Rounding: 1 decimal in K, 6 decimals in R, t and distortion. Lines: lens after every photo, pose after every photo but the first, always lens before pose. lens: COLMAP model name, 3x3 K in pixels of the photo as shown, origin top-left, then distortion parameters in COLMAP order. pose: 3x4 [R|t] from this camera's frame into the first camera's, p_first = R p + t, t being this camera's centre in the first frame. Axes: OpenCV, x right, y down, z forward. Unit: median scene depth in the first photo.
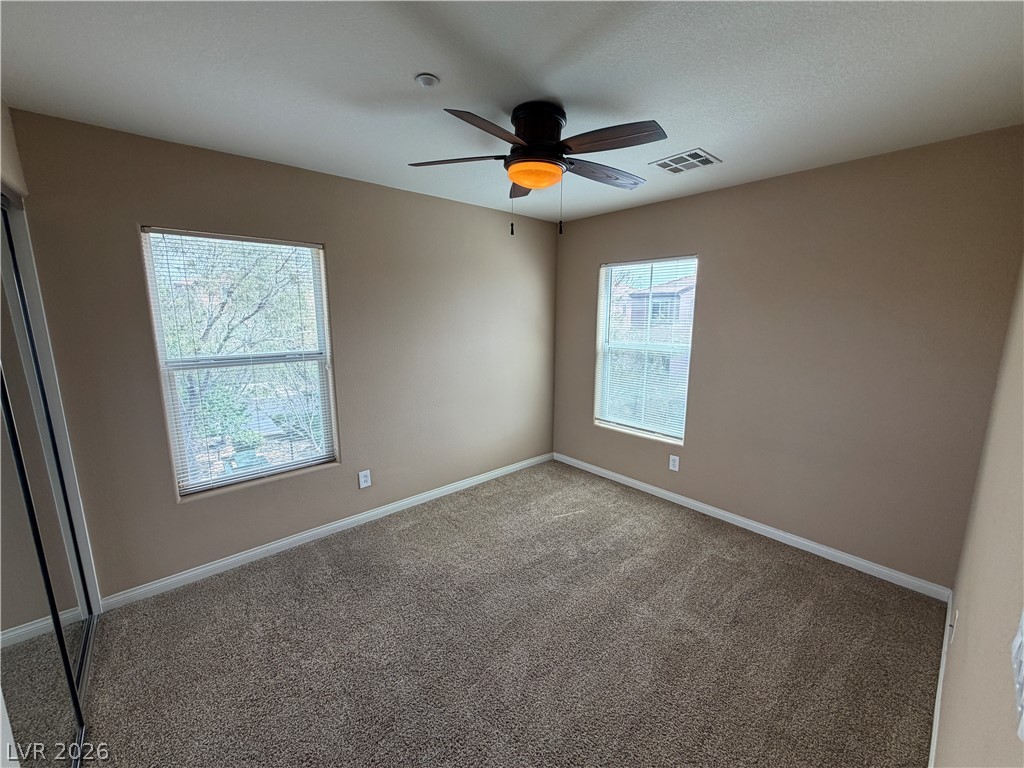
lens RADIAL K [[406.3, 0, 509.5], [0, 406.3, 385.9], [0, 0, 1]] dist [0.001150, 0.000090]
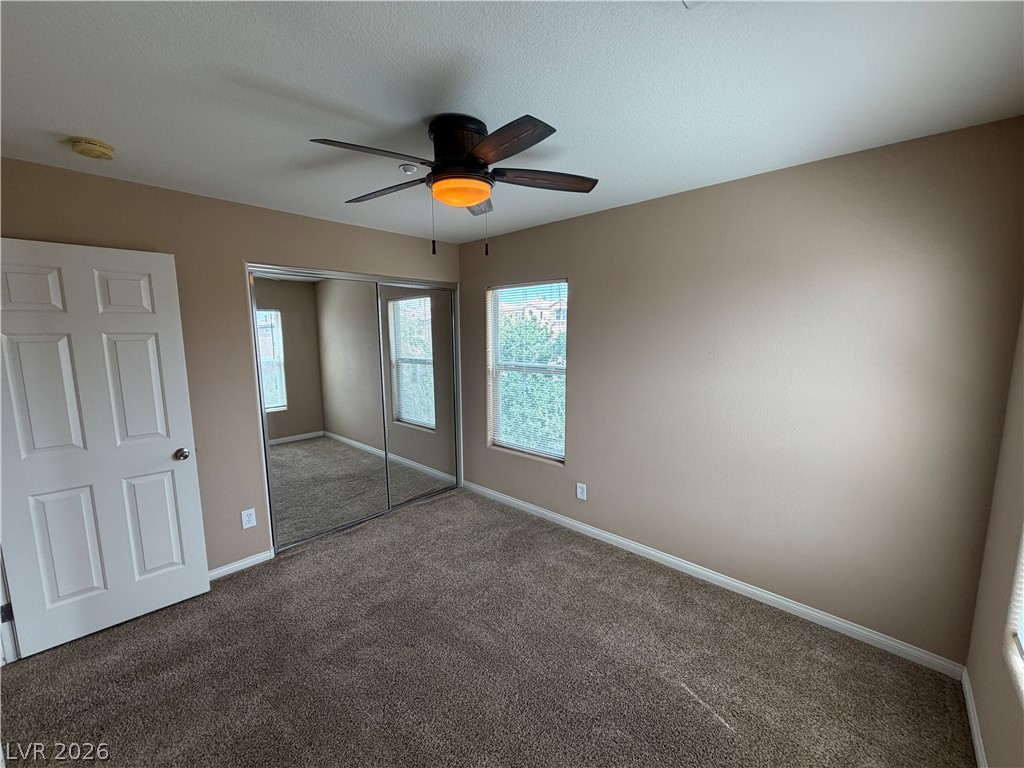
lens RADIAL K [[406.3, 0, 509.5], [0, 406.3, 385.9], [0, 0, 1]] dist [0.001150, 0.000090]
pose [[0.103707, 0.129987, -0.986077, 0.775914], [-0.174860, 0.978364, 0.110580, -0.151954], [0.979116, 0.160958, 0.124193, 0.785019]]
